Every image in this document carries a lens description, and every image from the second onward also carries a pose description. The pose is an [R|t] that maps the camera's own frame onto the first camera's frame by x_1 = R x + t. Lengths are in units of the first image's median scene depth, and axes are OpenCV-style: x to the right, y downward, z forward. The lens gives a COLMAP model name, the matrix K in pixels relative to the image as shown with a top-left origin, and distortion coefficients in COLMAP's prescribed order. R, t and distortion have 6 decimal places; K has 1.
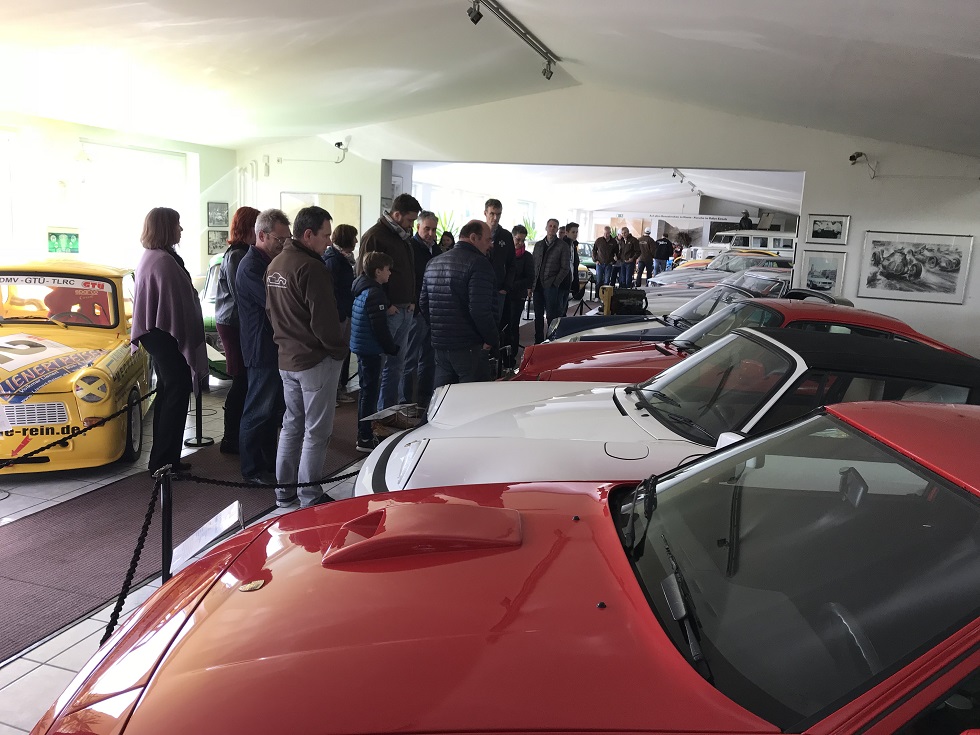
lens RADIAL K [[832.1, 0, 490.0], [0, 832.1, 367.5], [0, 0, 1]] dist [0.006677, 0.007968]
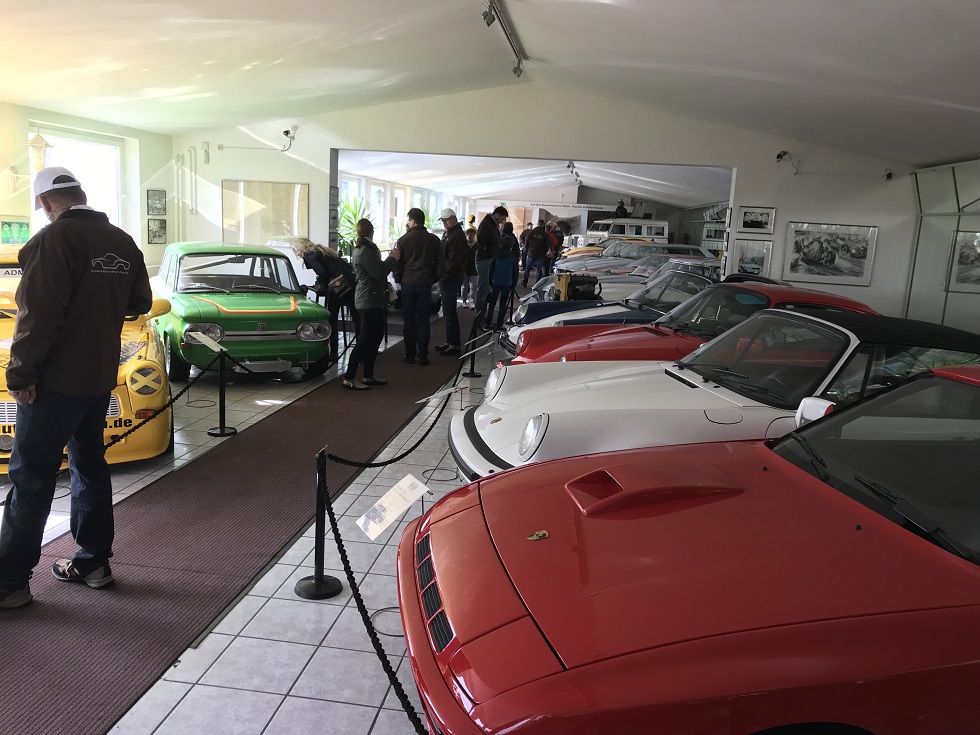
lens RADIAL K [[832.1, 0, 490.0], [0, 832.1, 367.5], [0, 0, 1]] dist [0.006677, 0.007968]
pose [[0.984149, -0.028368, 0.175061, -0.141334], [0.025672, 0.999515, 0.017645, 0.001478], [-0.175477, -0.012871, 0.984399, -0.030284]]
